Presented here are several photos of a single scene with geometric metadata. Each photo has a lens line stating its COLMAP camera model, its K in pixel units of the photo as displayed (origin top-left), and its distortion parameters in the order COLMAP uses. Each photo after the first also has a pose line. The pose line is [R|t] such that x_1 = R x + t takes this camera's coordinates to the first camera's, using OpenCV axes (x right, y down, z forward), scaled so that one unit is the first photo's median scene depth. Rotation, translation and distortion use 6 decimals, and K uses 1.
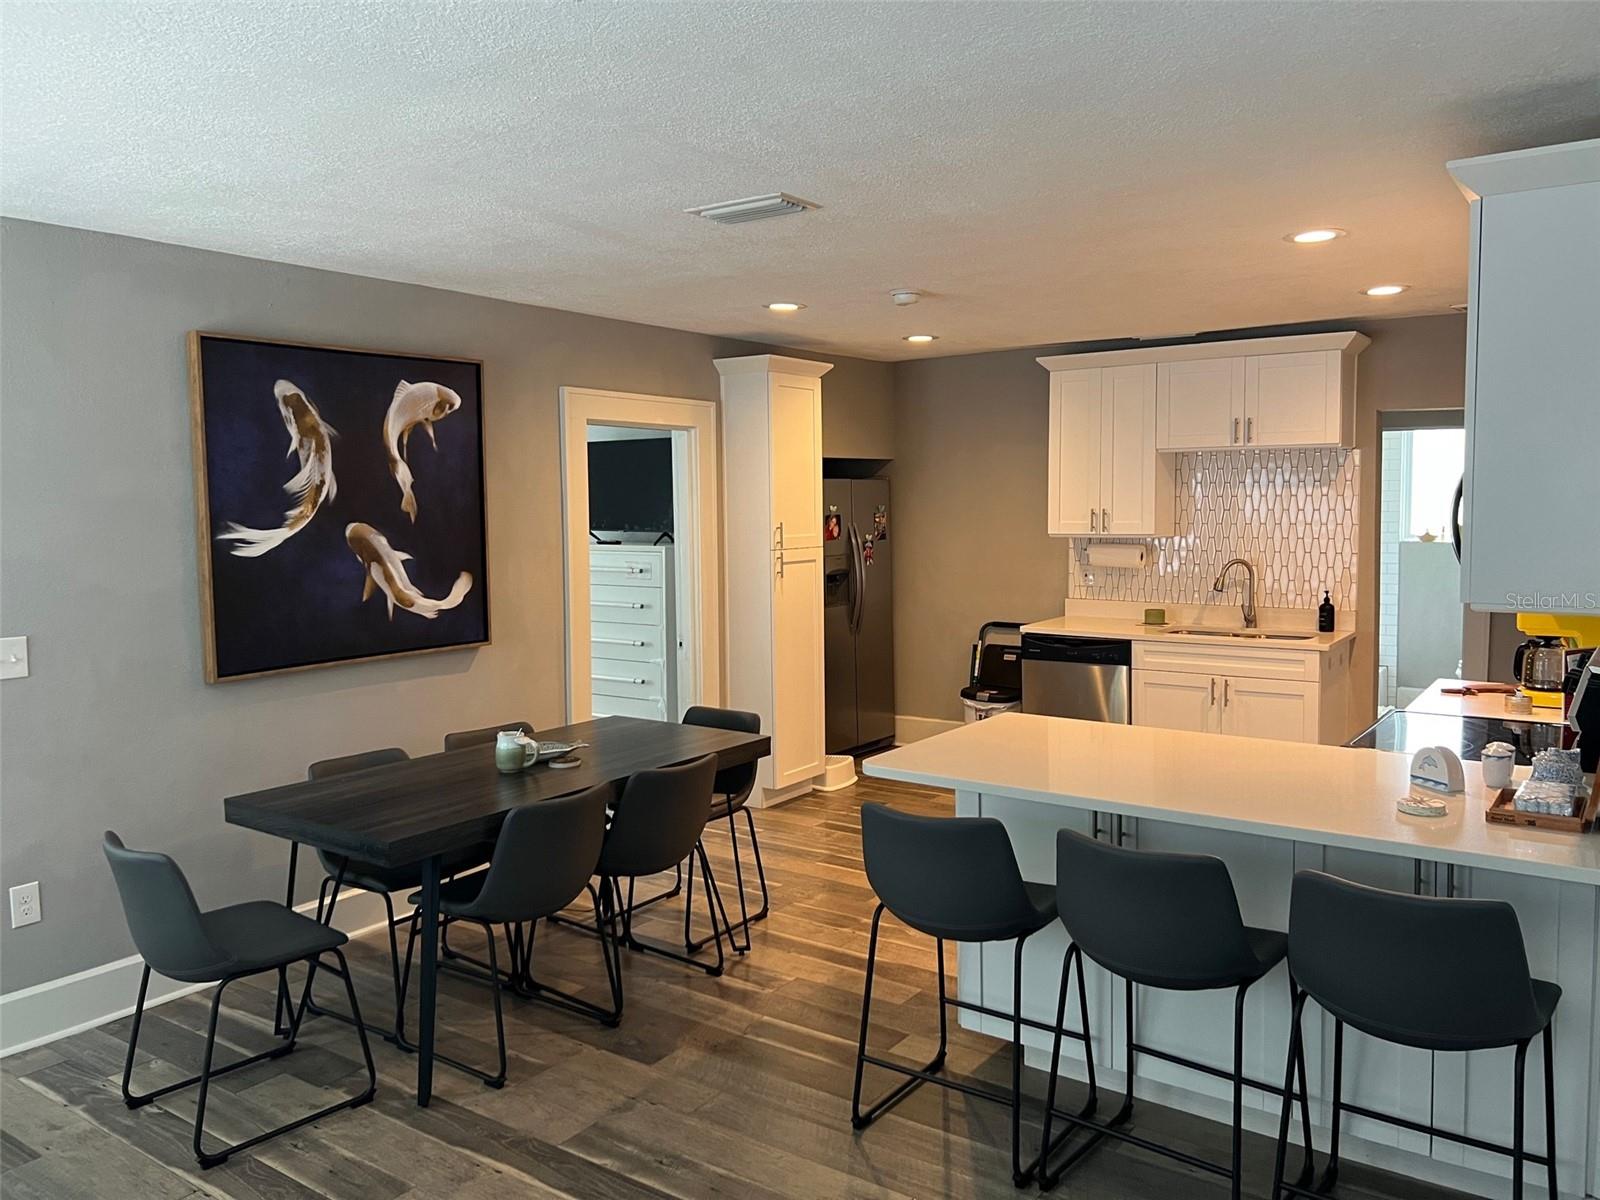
lens RADIAL K [[1205.9, 0, 814.5], [0, 1205.9, 584.9], [0, 0, 1]] dist [0.049247, -0.059618]
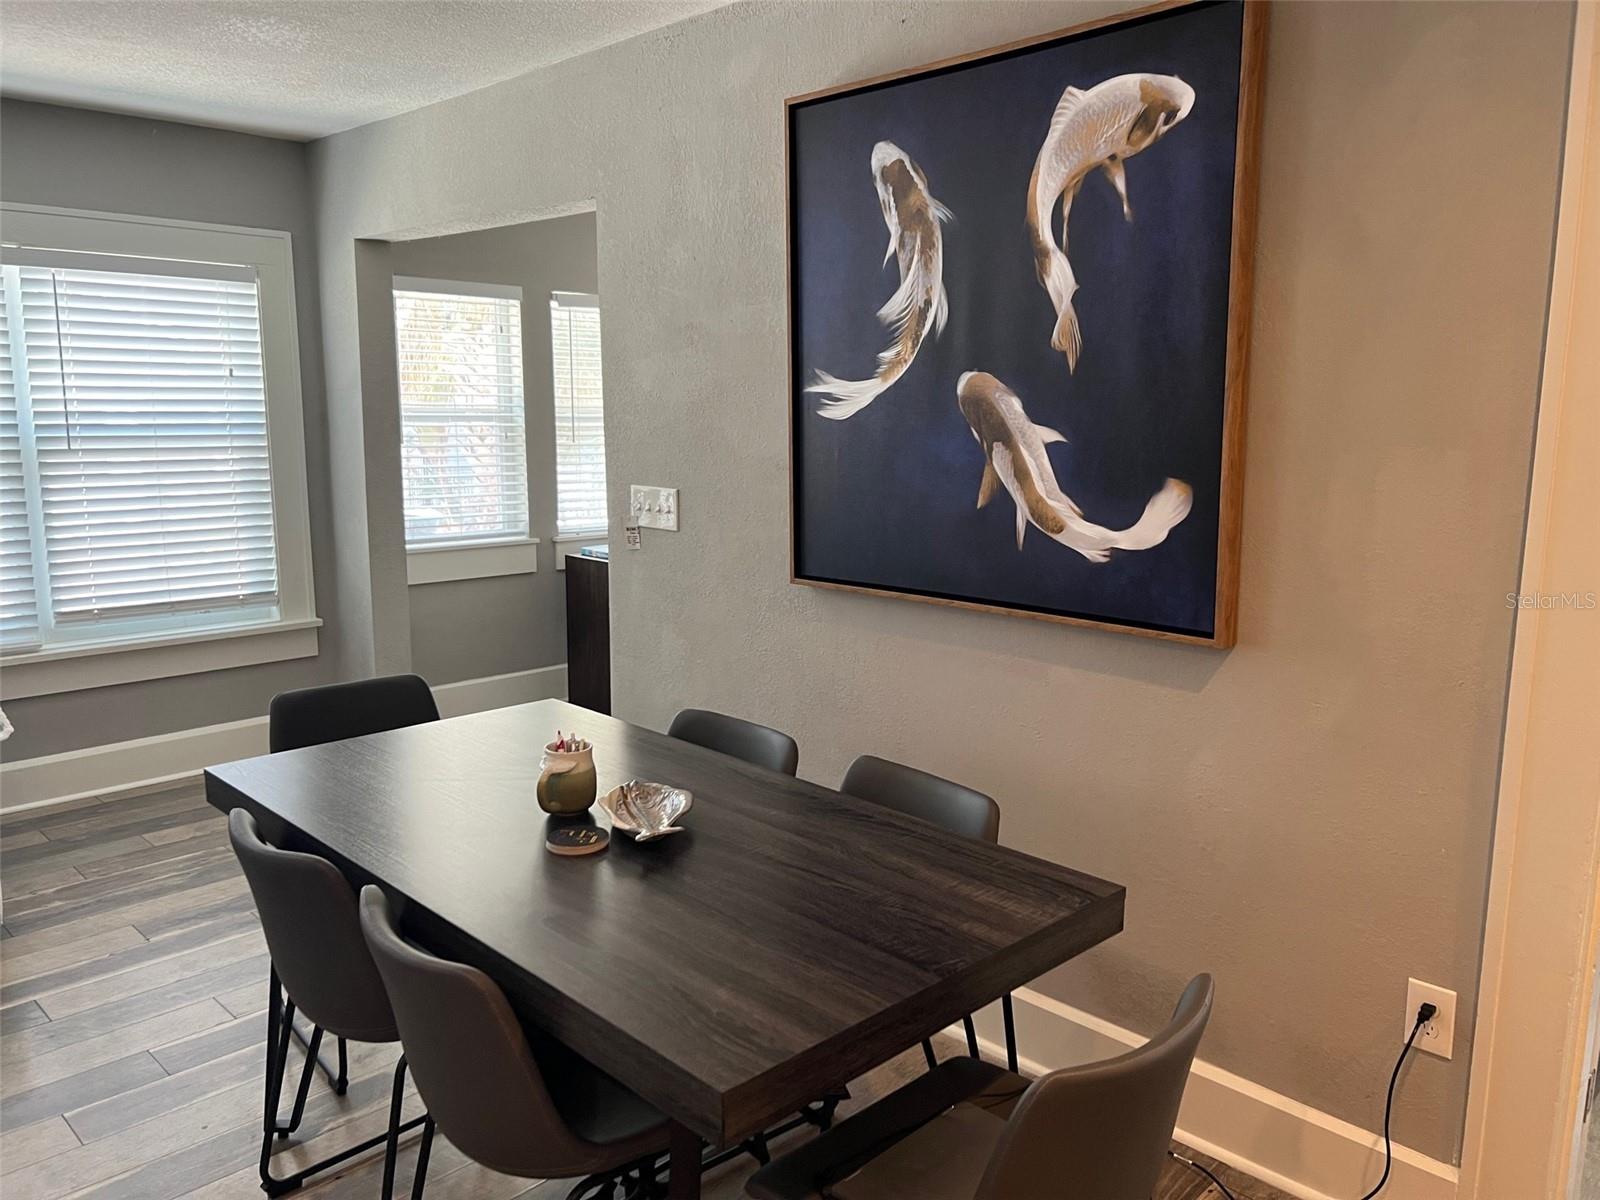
lens RADIAL K [[1205.9, 0, 826.1], [0, 1205.9, 609.8], [0, 0, 1]] dist [0.049247, -0.059618]
pose [[-0.162134, 0.178163, -0.970552, 0.218256], [-0.075175, 0.978477, 0.192176, -0.045482], [0.983901, 0.104119, -0.145251, 1.029578]]
